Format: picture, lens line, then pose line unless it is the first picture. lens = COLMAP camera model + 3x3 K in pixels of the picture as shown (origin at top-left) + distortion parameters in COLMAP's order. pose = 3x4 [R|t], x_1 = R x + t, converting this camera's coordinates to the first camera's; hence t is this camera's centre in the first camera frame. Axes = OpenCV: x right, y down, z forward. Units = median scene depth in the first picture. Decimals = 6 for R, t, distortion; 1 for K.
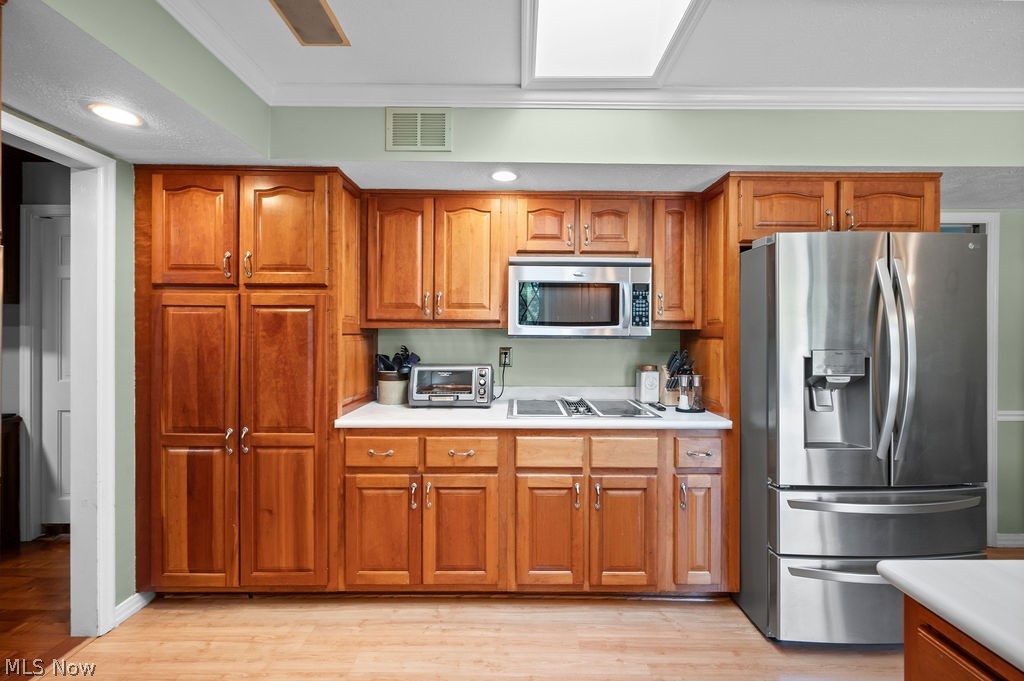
lens RADIAL K [[409.6, 0, 516.3], [0, 409.6, 335.8], [0, 0, 1]] dist [-0.003599, 0.000544]
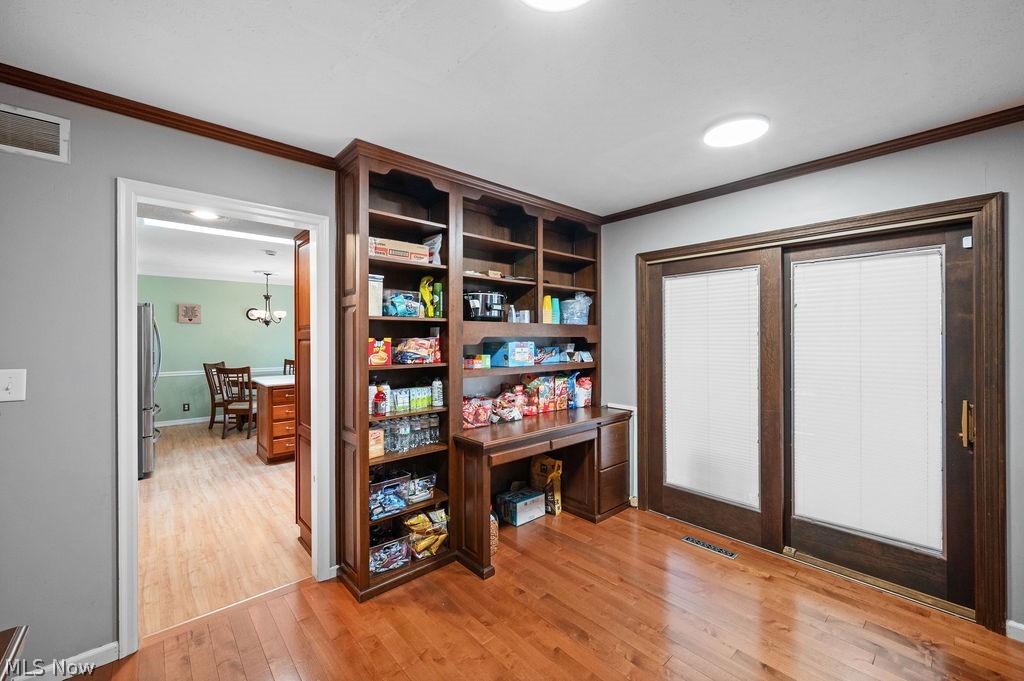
lens RADIAL K [[409.6, 0, 514.5], [0, 409.6, 336.5], [0, 0, 1]] dist [-0.003599, 0.000544]
pose [[-0.657200, -0.002655, 0.753711, -2.306681], [0.002063, 0.999984, 0.005322, -0.054486], [-0.753713, 0.005053, -0.657184, 0.880853]]
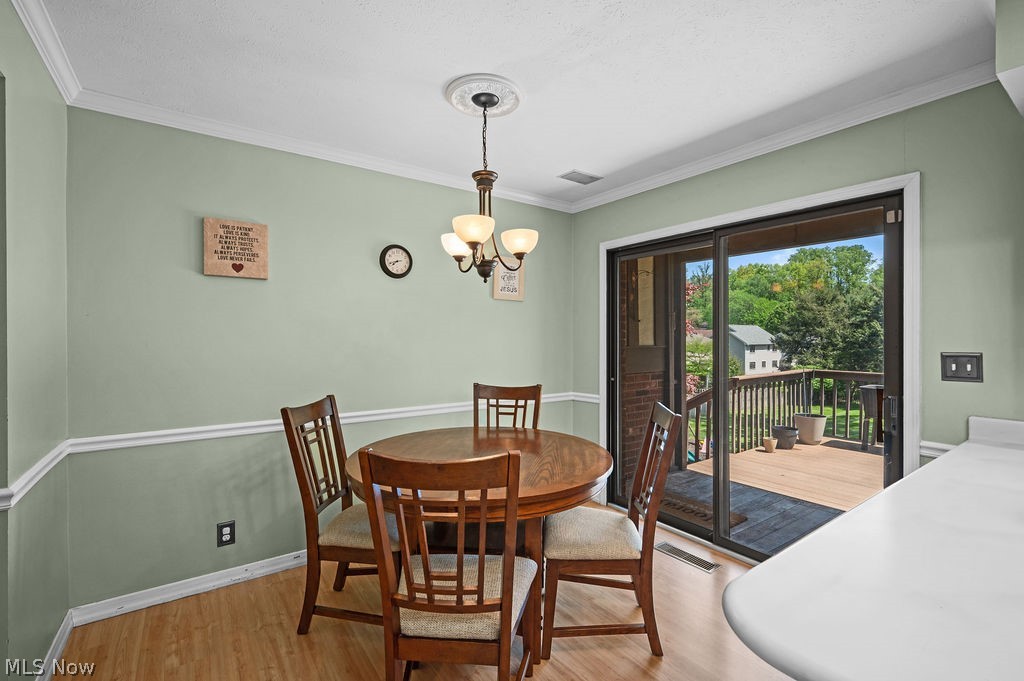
lens RADIAL K [[448.3, 0, 510.4], [0, 448.3, 337.3], [0, 0, 1]] dist [0.002032, 0.000122]
pose [[-0.568433, -0.009170, 0.822678, 0.691553], [-0.001019, 0.999945, 0.010443, 0.000169], [-0.822729, 0.005098, -0.568411, 0.759219]]
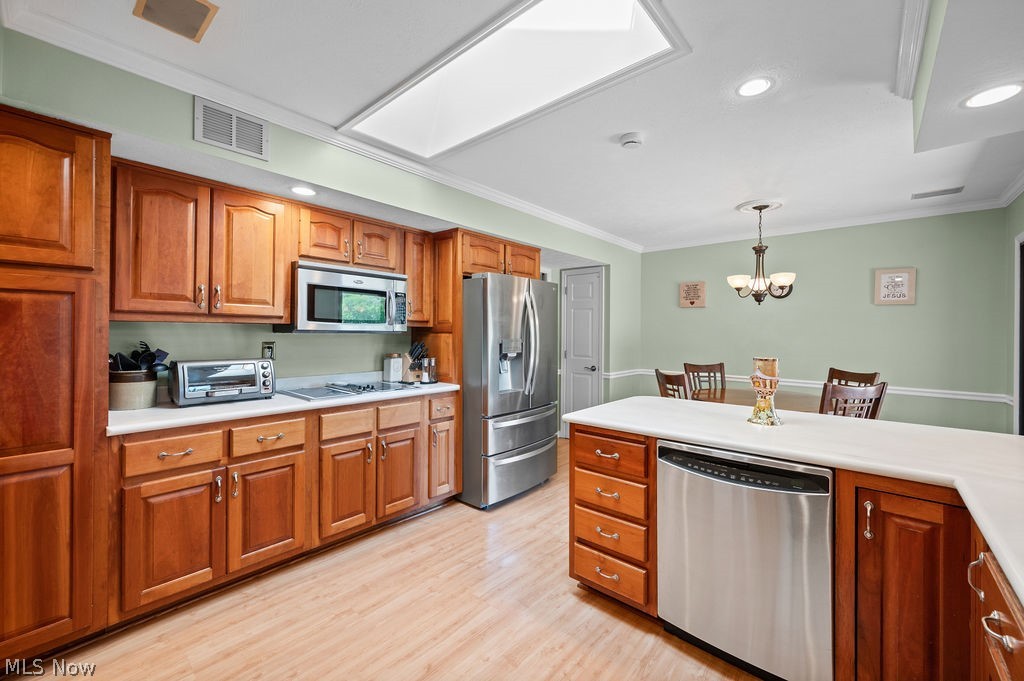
lens RADIAL K [[409.6, 0, 512.8], [0, 409.6, 335.7], [0, 0, 1]] dist [-0.003599, 0.000544]
pose [[0.663553, -0.003853, 0.748119, -0.517860], [-0.000293, 0.999985, 0.005410, 0.008577], [-0.748129, -0.003808, 0.663543, -0.206164]]
